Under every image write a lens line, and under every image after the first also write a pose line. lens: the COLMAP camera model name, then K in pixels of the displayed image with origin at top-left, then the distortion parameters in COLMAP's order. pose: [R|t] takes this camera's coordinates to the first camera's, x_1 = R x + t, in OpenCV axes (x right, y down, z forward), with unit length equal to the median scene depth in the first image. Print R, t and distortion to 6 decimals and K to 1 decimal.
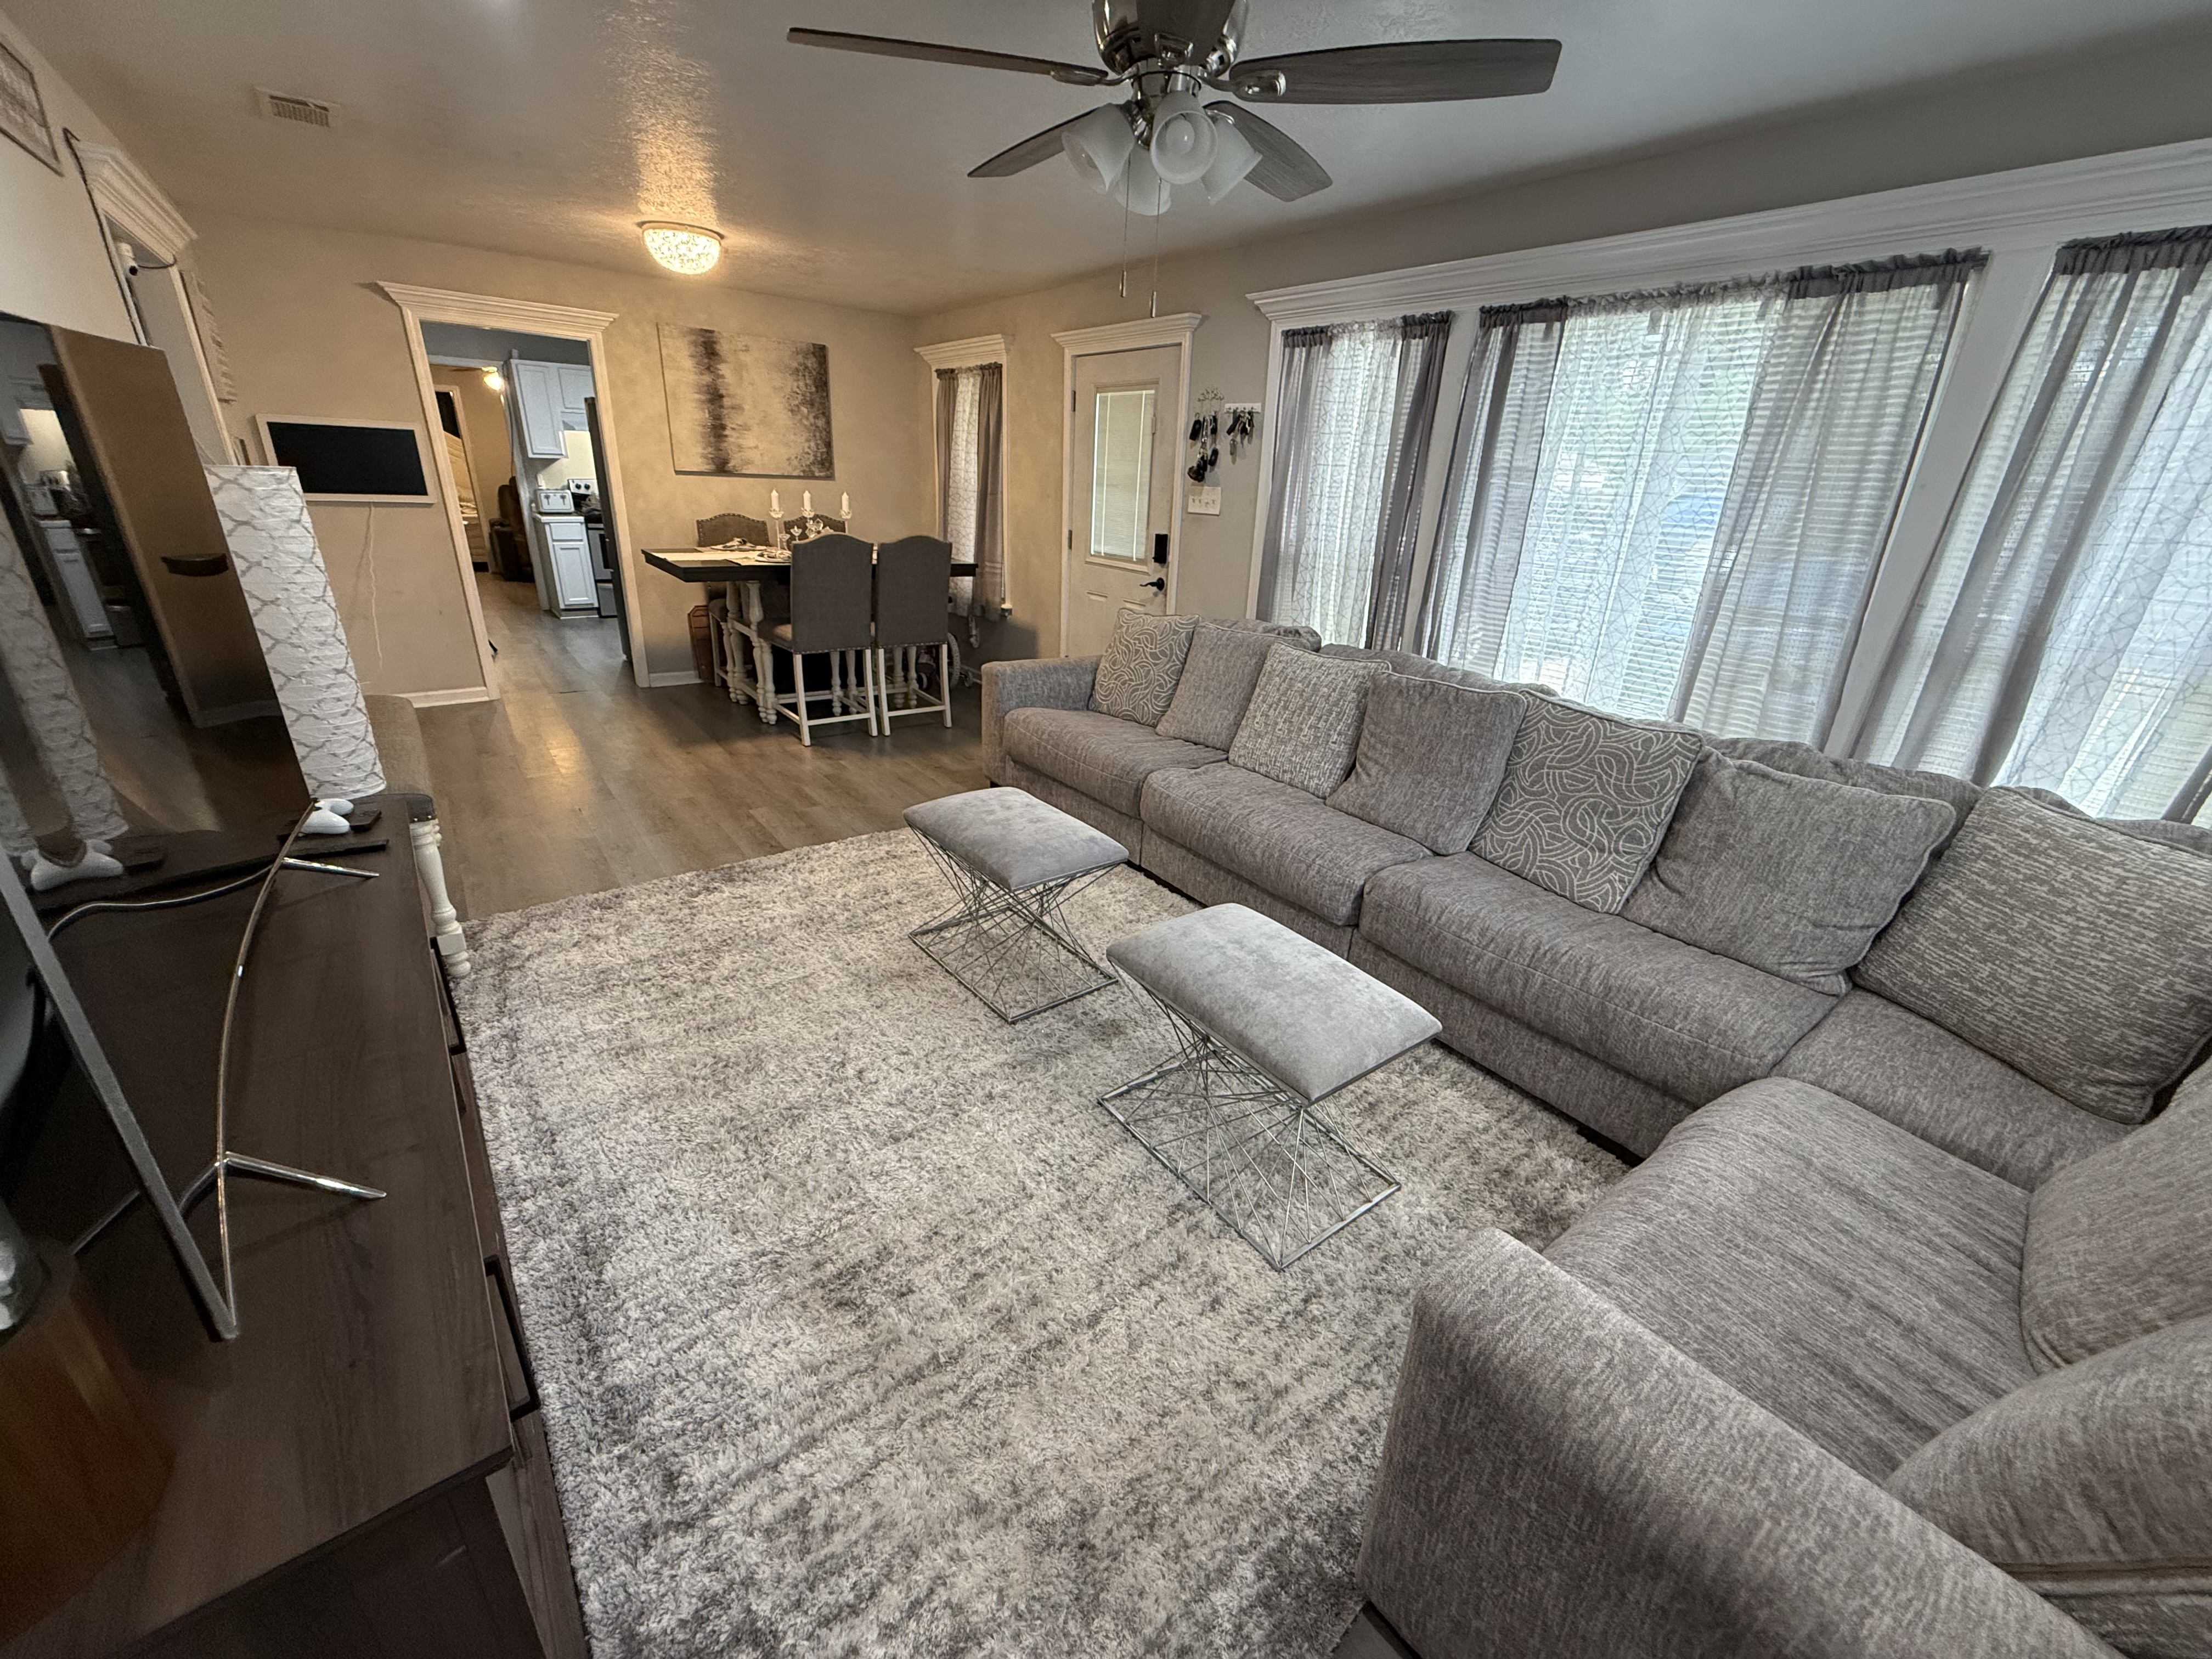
lens RADIAL K [[881.3, 0, 1099.1], [0, 881.3, 826.4], [0, 0, 1]] dist [-0.000223, 0.000319]
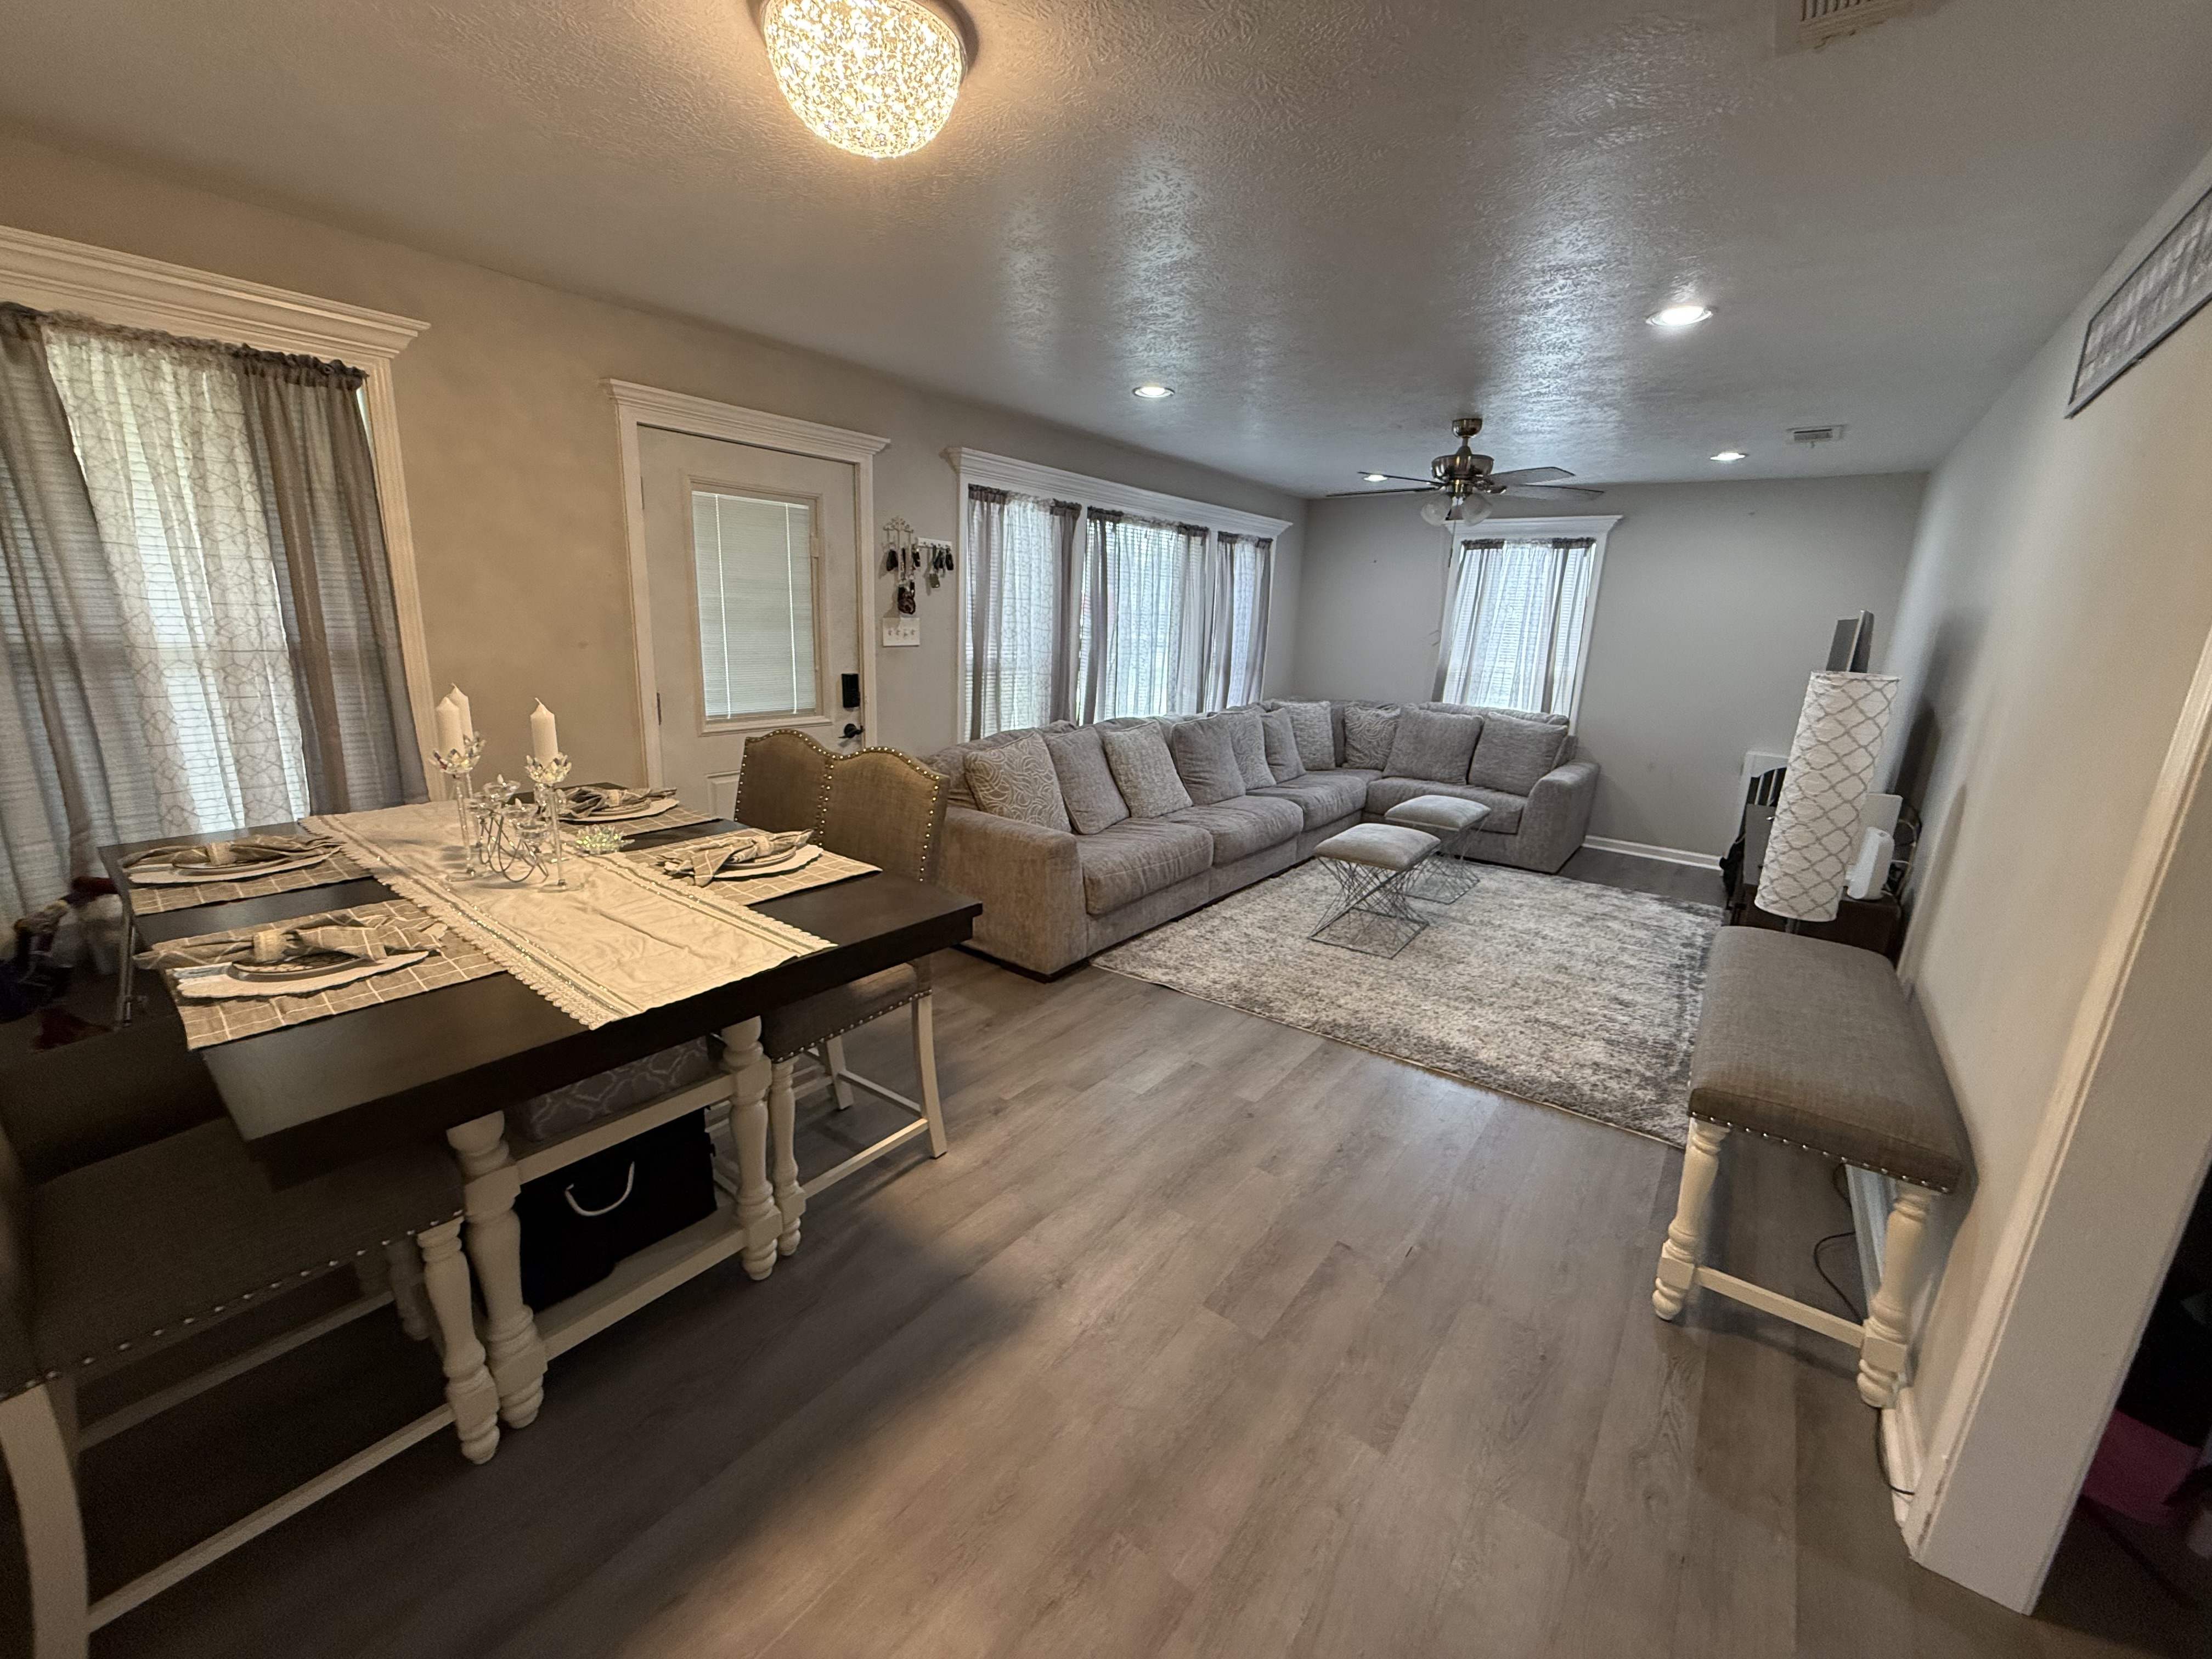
lens RADIAL K [[881.3, 0, 1099.1], [0, 881.3, 826.4], [0, 0, 1]] dist [-0.000223, 0.000319]
pose [[-0.270701, -0.284106, 0.919785, -0.905538], [0.312301, 0.877865, 0.363071, -0.485751], [-0.910598, 0.385534, -0.148912, 1.076489]]
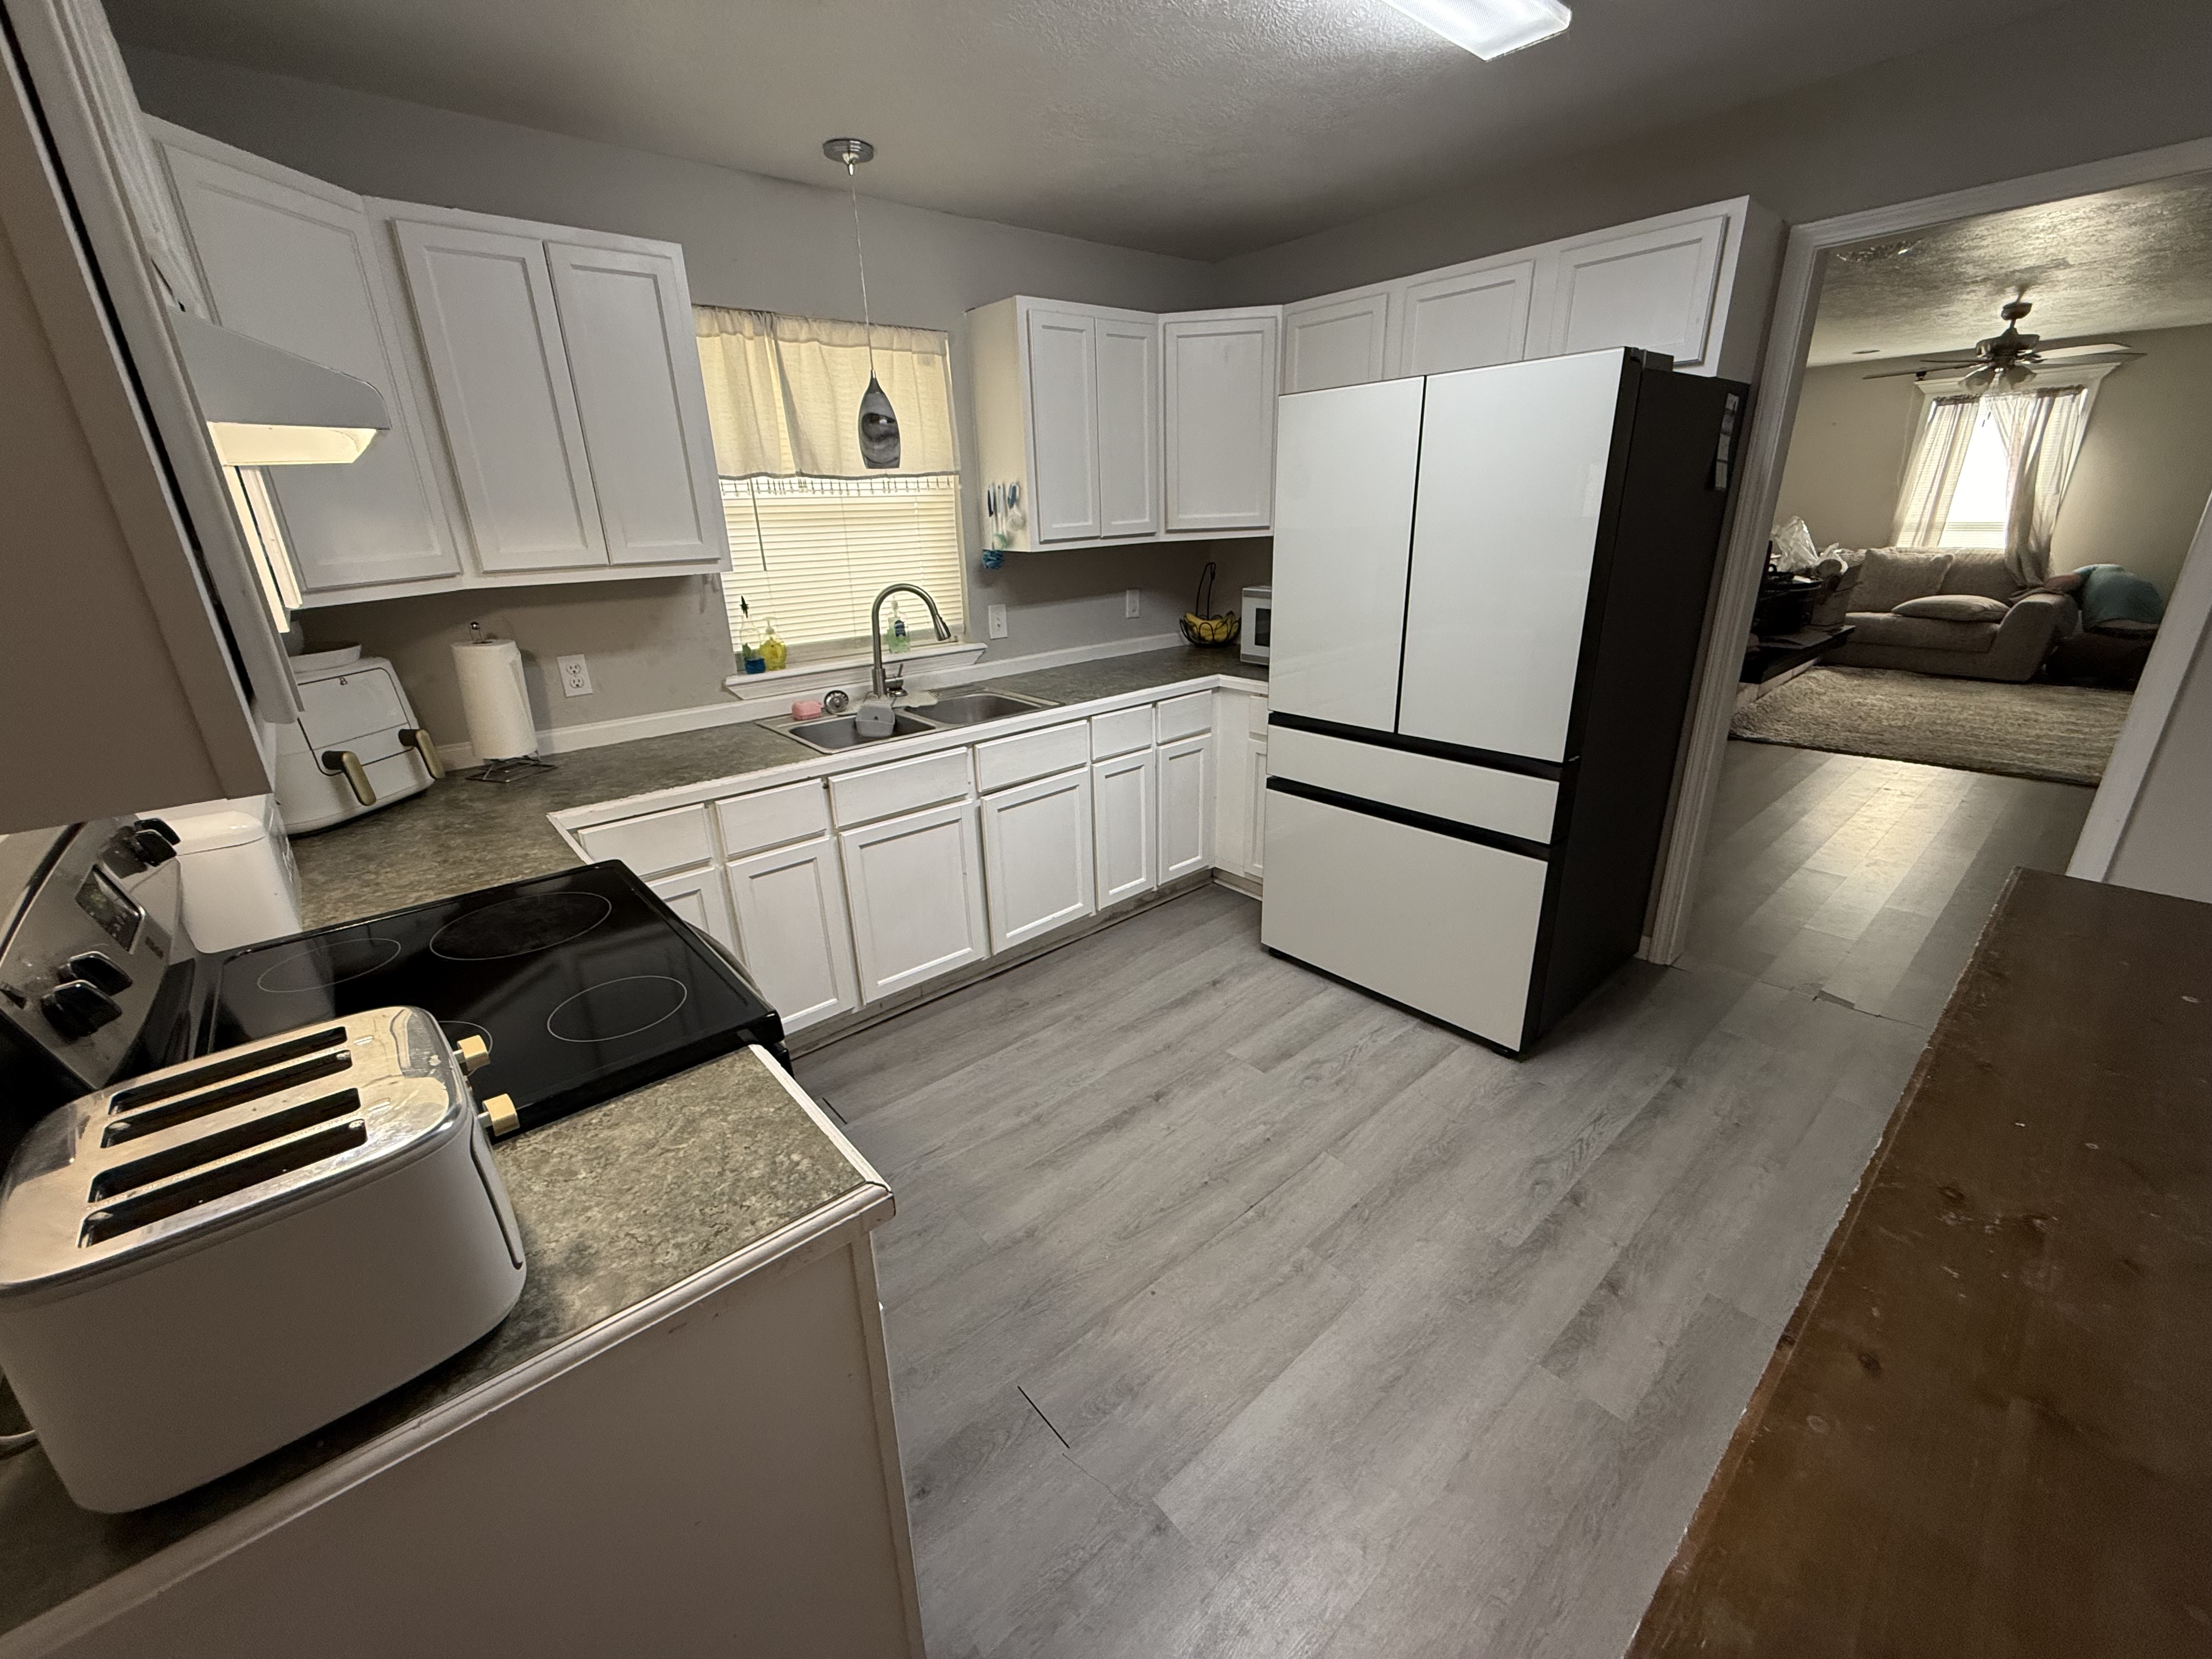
lens RADIAL K [[882.2, 0, 1099.6], [0, 882.2, 827.0], [0, 0, 1]] dist [-0.000626, 0.000056]
pose [[-0.071459, -0.382798, 0.921064, -1.350197], [0.400868, 0.834546, 0.377940, -0.786709], [-0.913345, 0.396232, 0.093816, 1.775558]]
